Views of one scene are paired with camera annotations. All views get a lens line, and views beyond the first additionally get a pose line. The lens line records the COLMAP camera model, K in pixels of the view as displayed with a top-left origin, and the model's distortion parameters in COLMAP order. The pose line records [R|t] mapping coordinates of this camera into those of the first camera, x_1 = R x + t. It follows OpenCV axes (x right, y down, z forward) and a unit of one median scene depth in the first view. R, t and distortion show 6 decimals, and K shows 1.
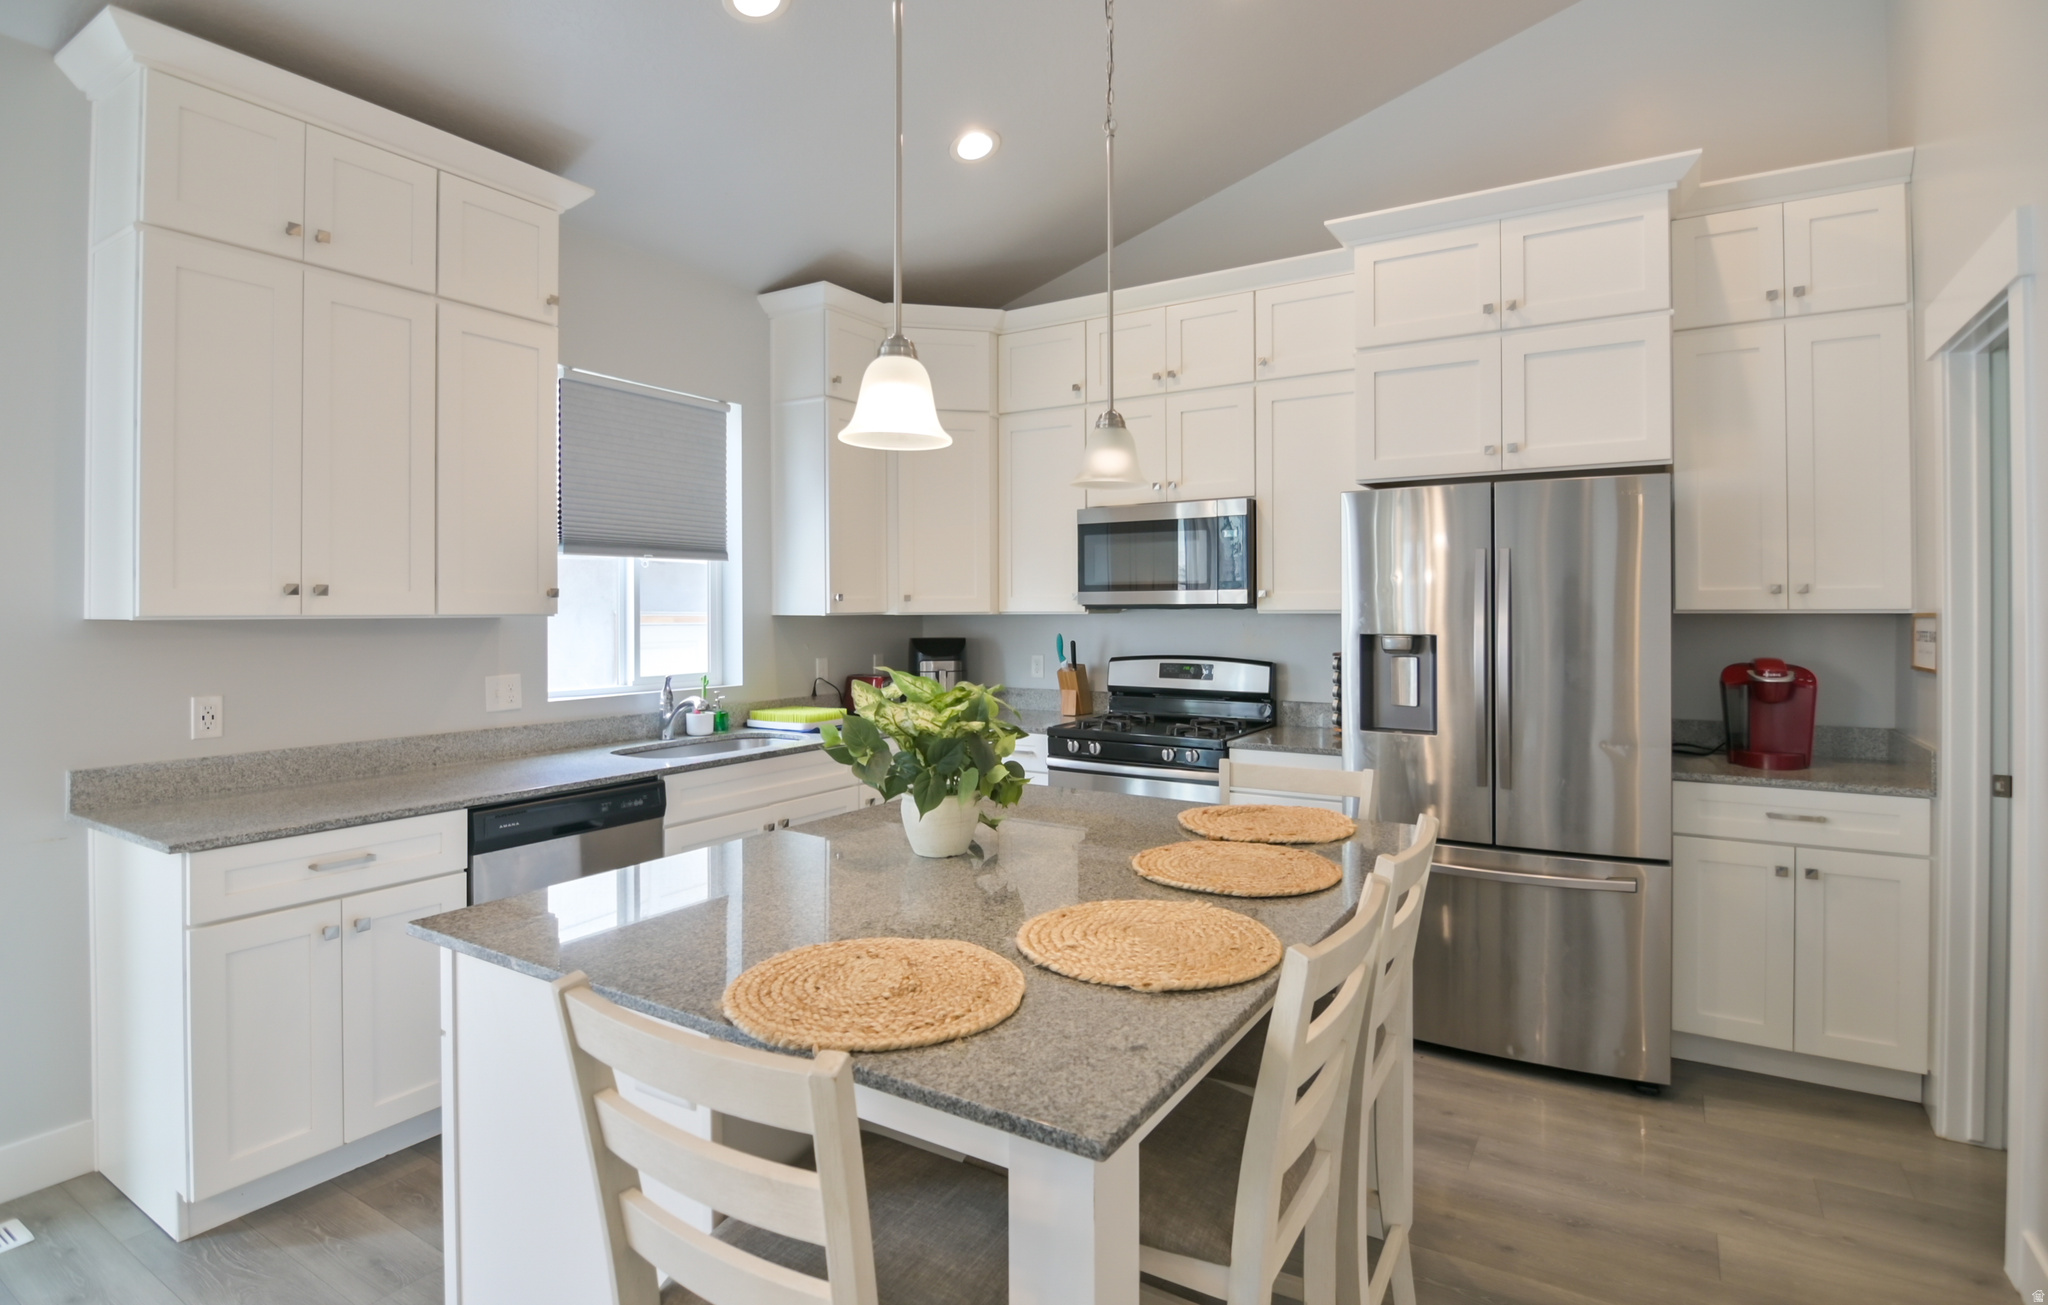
lens RADIAL K [[1017.8, 0, 1037.0], [0, 1017.8, 608.3], [0, 0, 1]] dist [-0.003870, -0.008221]
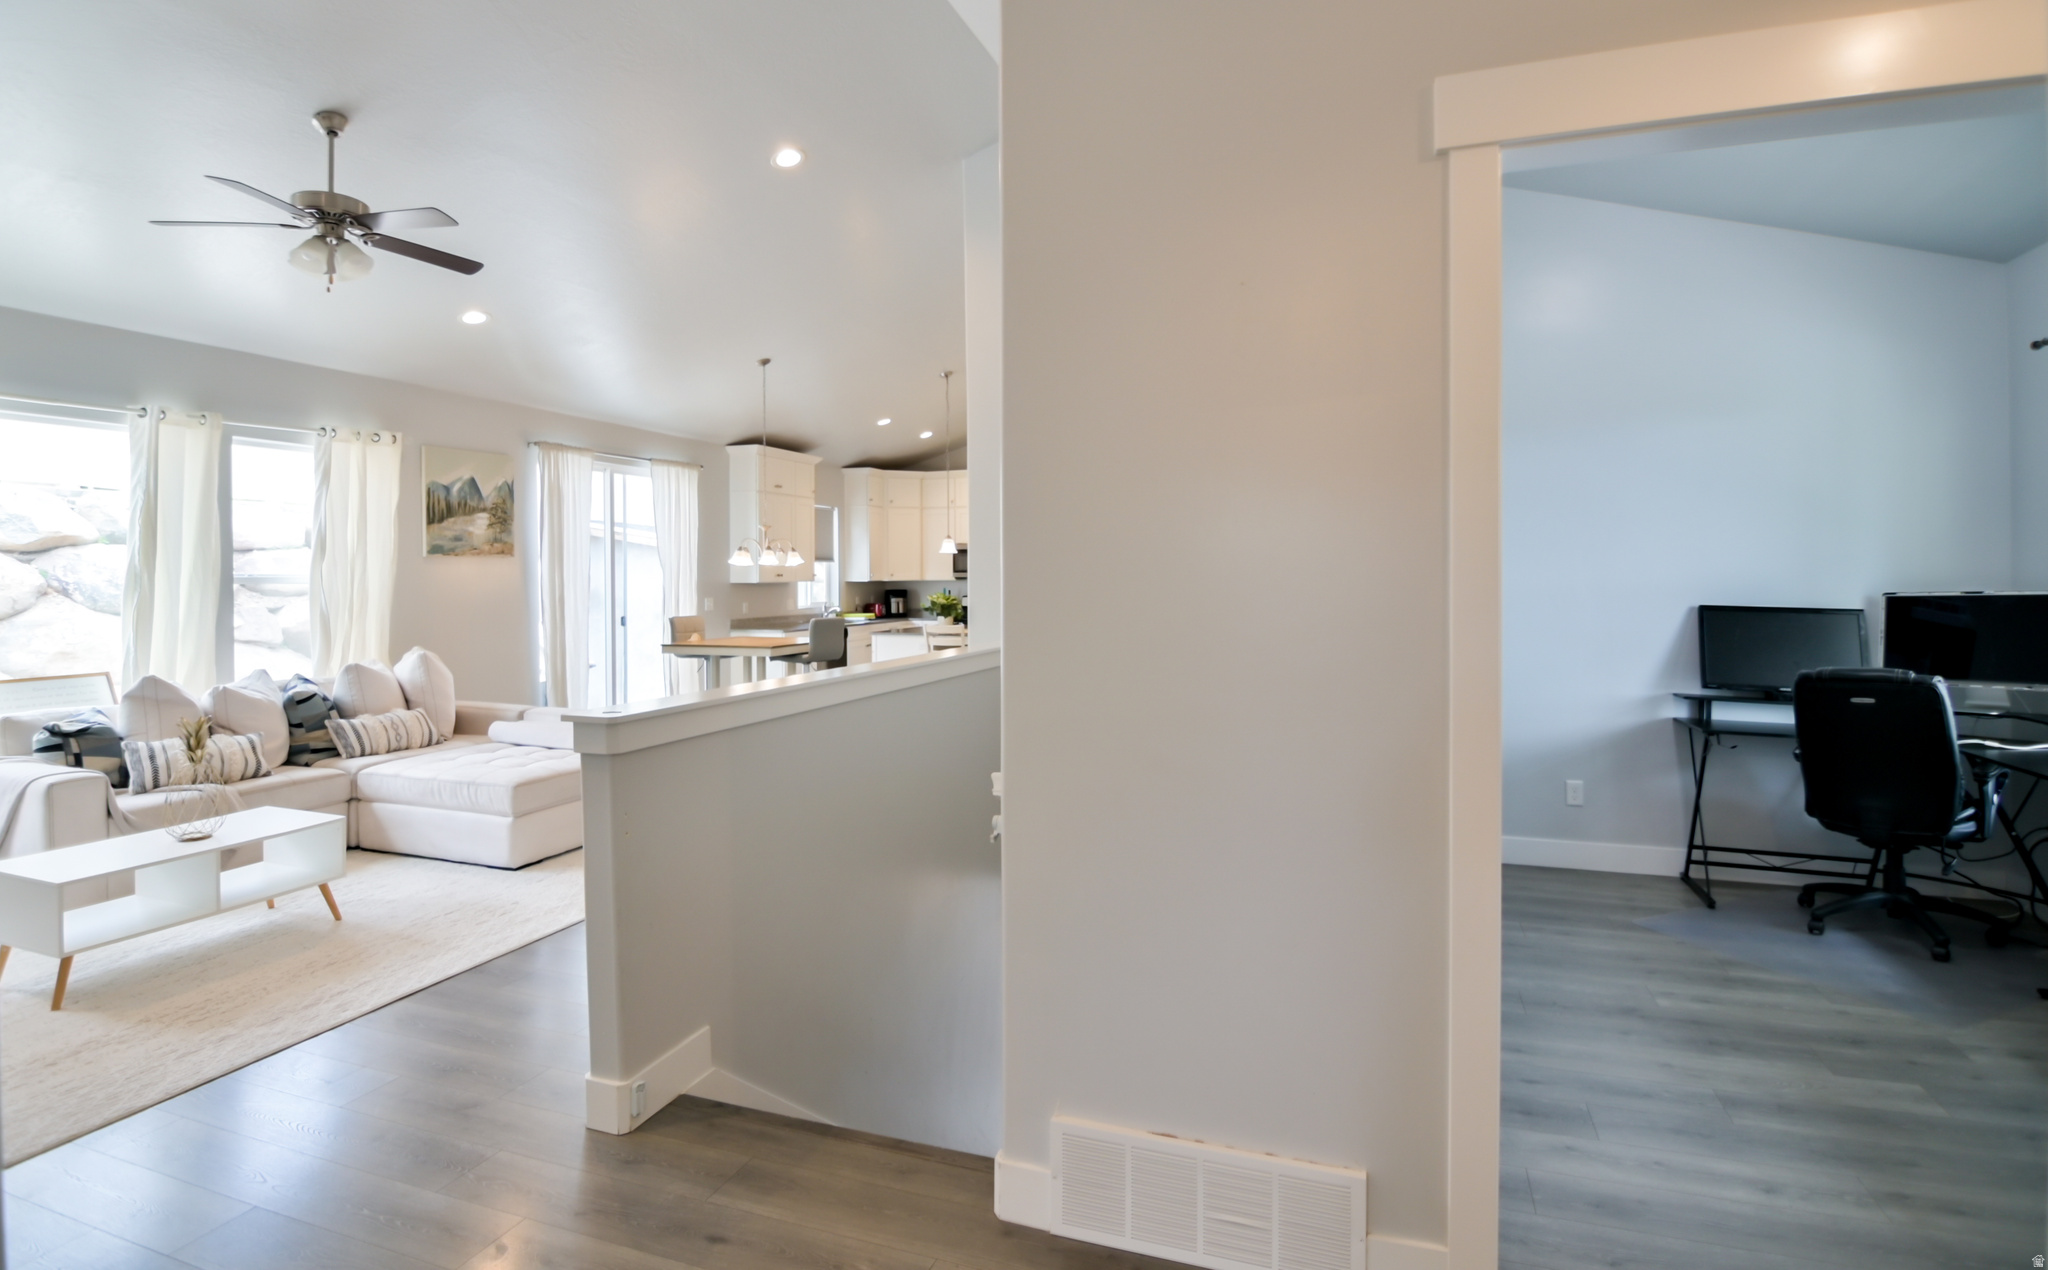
lens RADIAL K [[1012.2, 0, 1049.6], [0, 1012.2, 575.6], [0, 0, 1]] dist [-0.032318, -0.001091]
pose [[0.975115, -0.002408, 0.221686, -0.456040], [0.002111, 0.999997, 0.001576, -0.016790], [-0.221689, -0.001068, 0.975117, -2.582424]]
